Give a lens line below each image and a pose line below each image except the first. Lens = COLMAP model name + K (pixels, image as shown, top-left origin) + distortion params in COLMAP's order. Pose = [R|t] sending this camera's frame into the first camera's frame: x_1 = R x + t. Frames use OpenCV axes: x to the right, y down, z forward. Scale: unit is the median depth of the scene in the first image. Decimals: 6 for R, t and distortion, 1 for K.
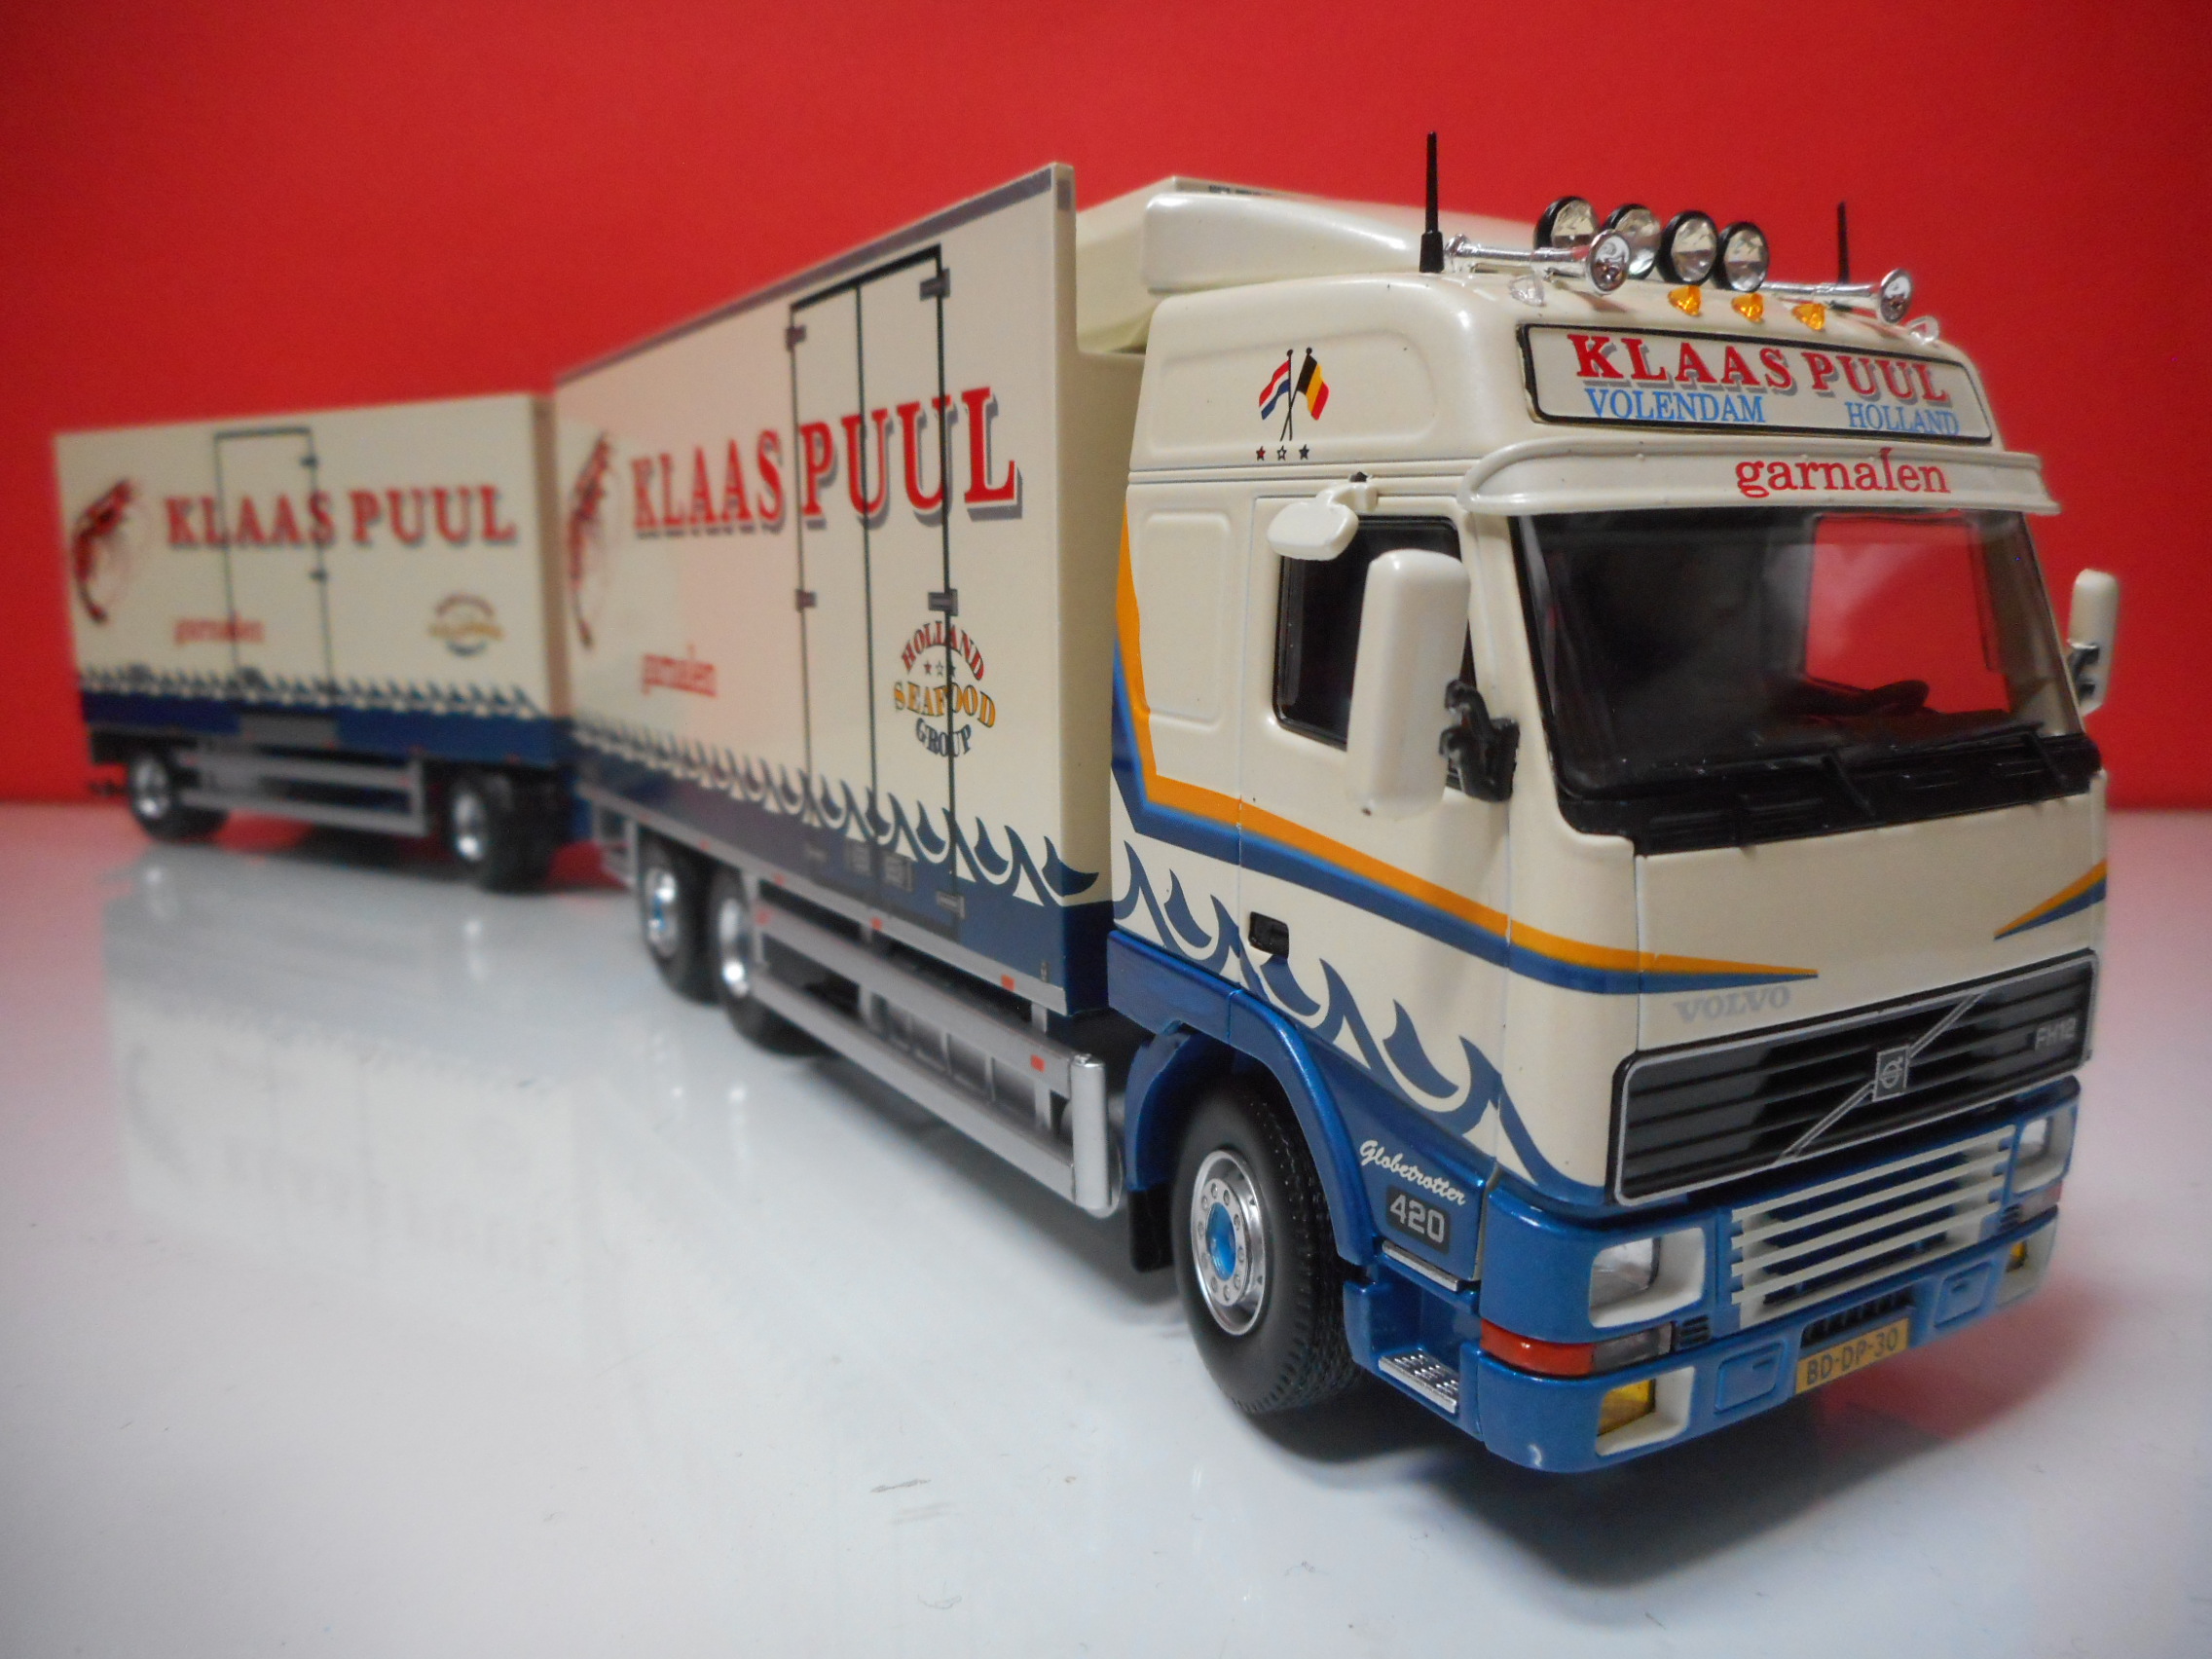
lens RADIAL K [[1607.6, 0, 1103.0], [0, 1607.6, 854.8], [0, 0, 1]] dist [-0.002332, -0.001721]
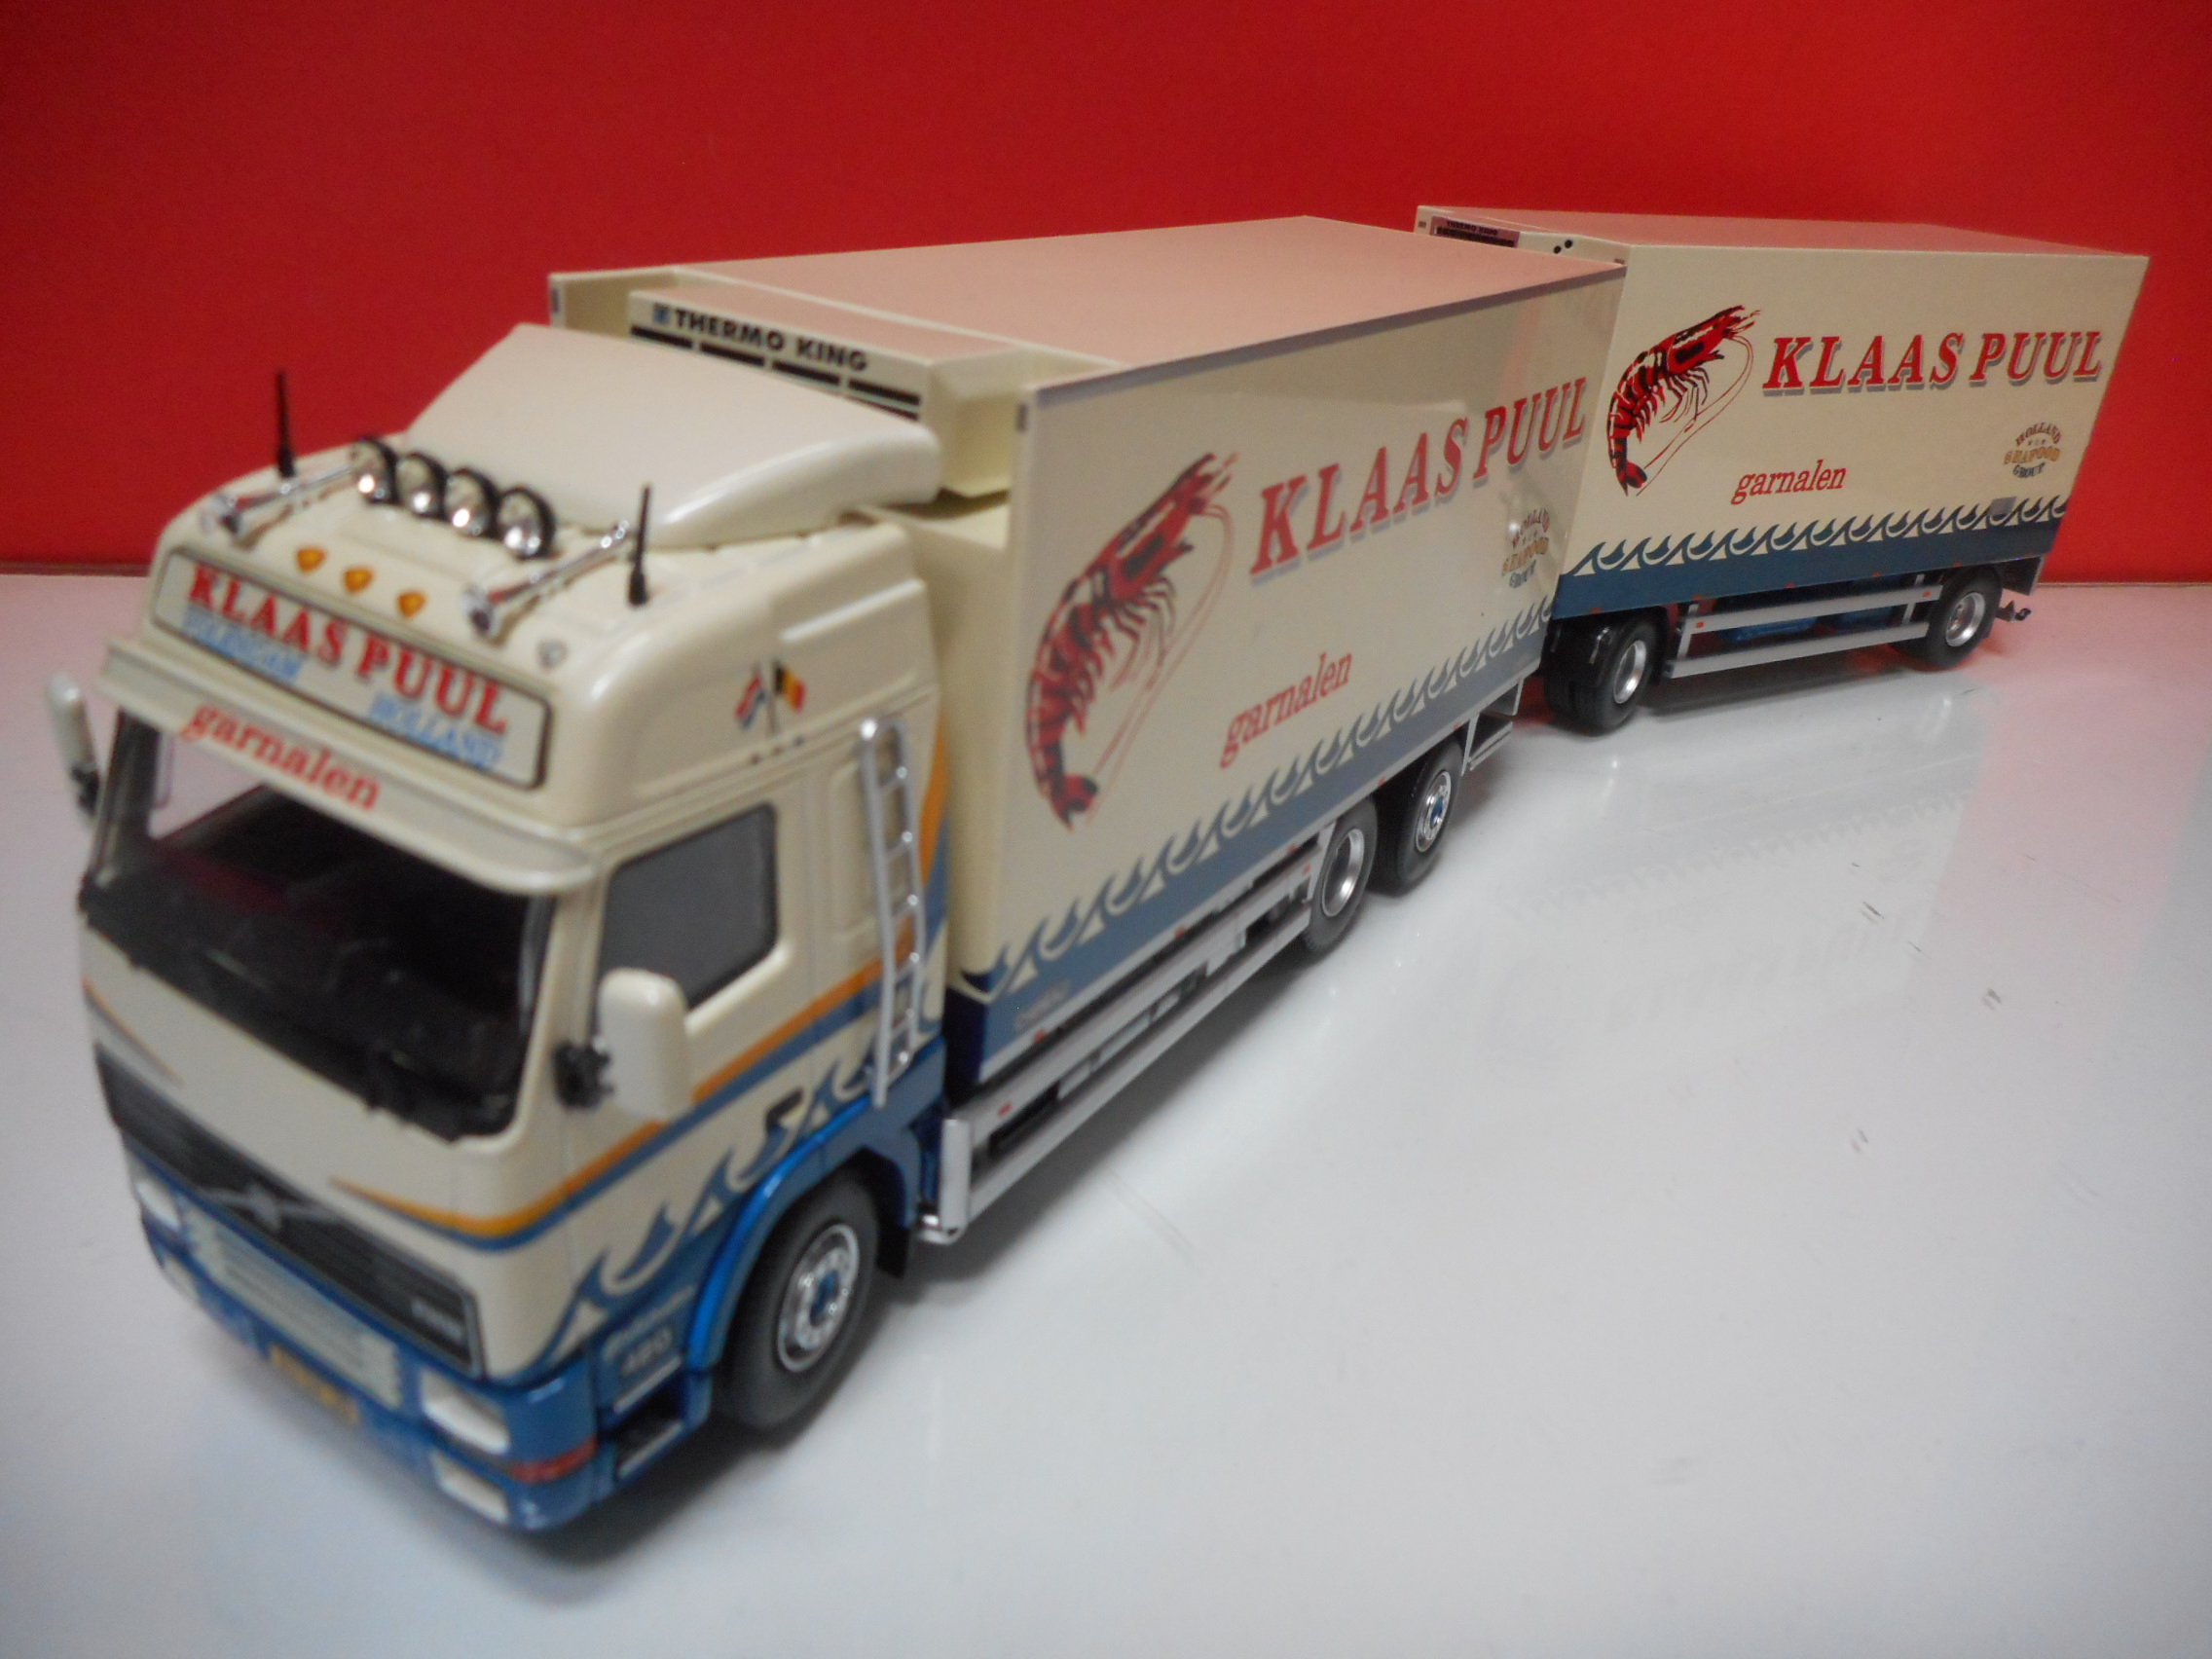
lens RADIAL K [[1641.9, 0, 1104.2], [0, 1641.9, 820.7], [0, 0, 1]] dist [0.000386, -0.000351]
pose [[0.454140, 0.440142, -0.774617, 1.341151], [-0.251306, 0.897427, 0.362588, -0.619531], [0.854753, 0.030000, 0.518168, 0.728003]]
